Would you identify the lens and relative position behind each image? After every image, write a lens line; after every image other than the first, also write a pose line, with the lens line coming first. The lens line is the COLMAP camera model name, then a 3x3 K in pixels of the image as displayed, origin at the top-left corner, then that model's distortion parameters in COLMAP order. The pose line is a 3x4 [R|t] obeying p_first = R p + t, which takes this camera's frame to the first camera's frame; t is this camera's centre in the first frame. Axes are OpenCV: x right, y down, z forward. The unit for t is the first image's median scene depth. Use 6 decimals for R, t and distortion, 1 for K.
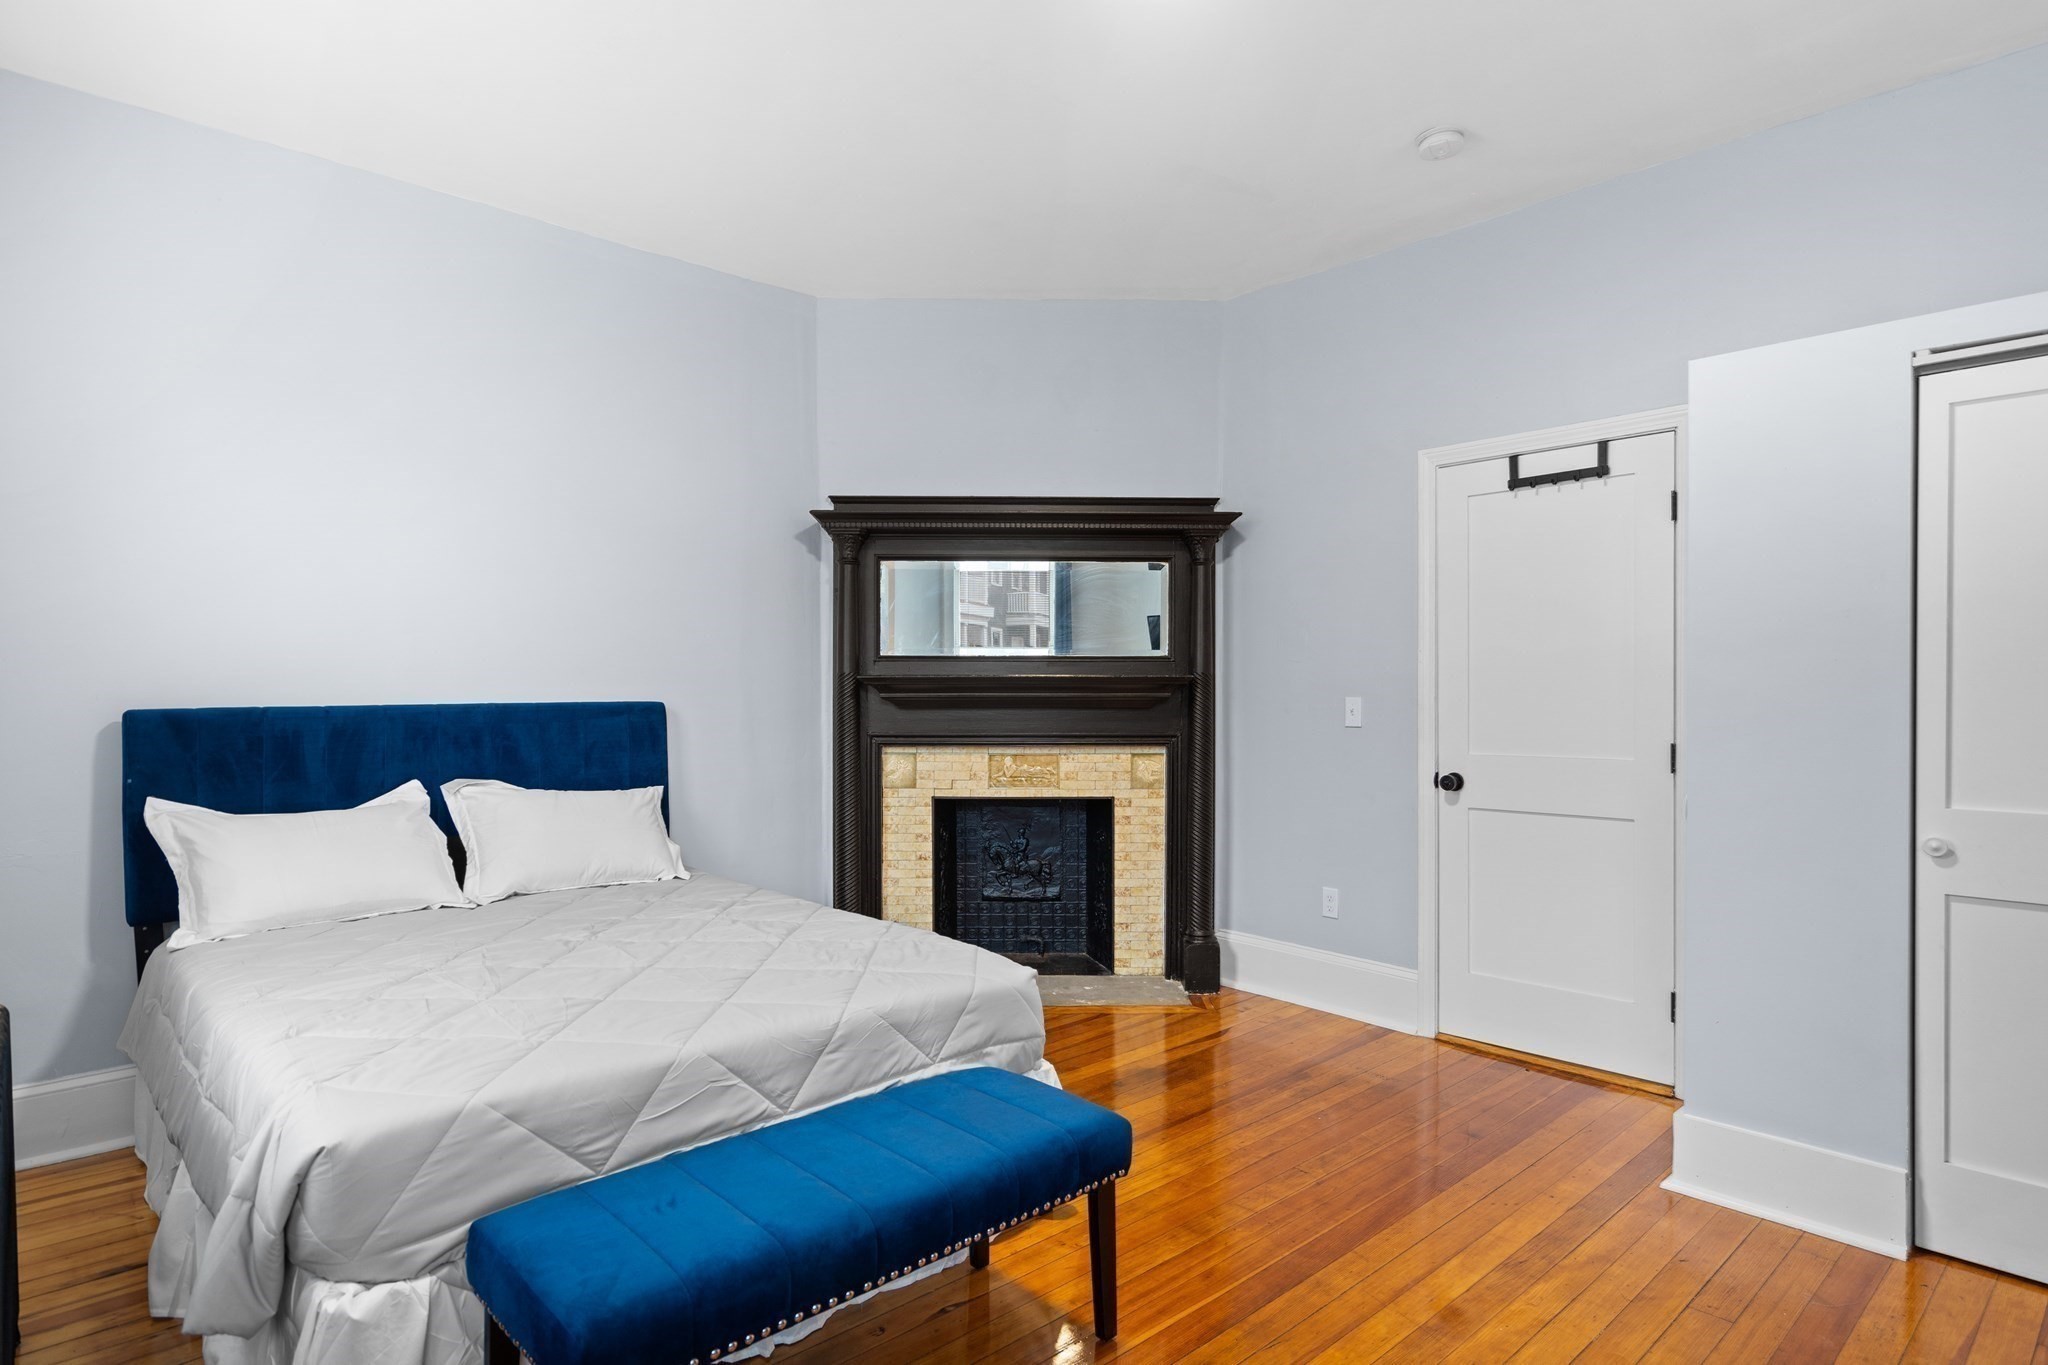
lens RADIAL K [[1098.0, 0, 1014.5], [0, 1098.0, 691.5], [0, 0, 1]] dist [-0.007054, -0.000441]
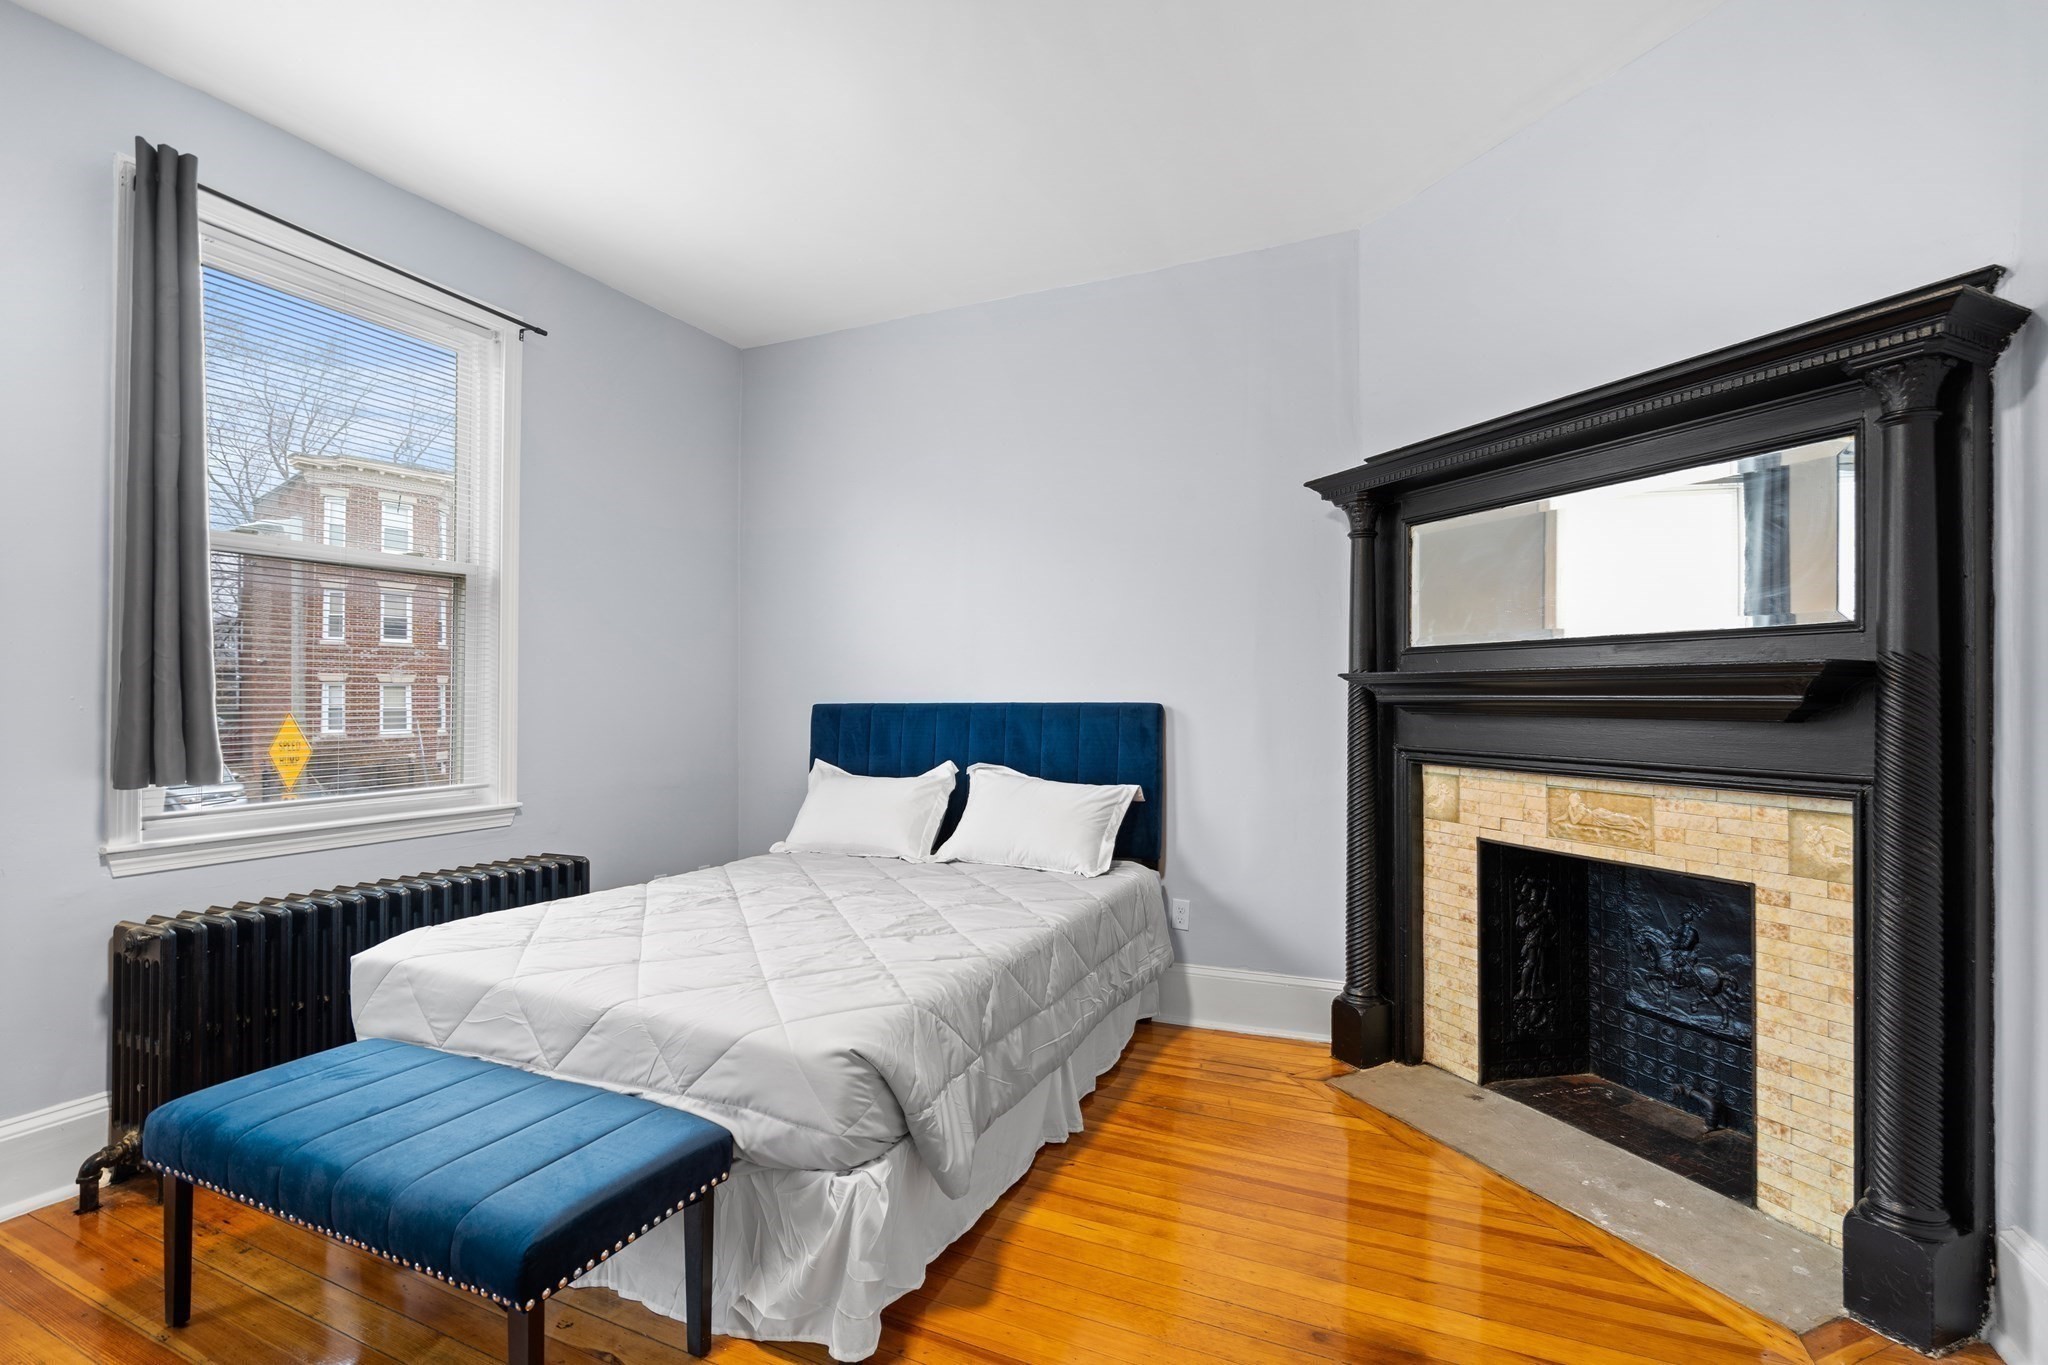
lens RADIAL K [[938.0, 0, 1028.2], [0, 938.0, 685.2], [0, 0, 1]] dist [-0.003665, -0.001400]
pose [[0.380520, -0.011035, -0.924707, 0.388020], [-0.000159, 0.999928, -0.011998, 0.002200], [0.924773, 0.004712, 0.380491, 0.487328]]
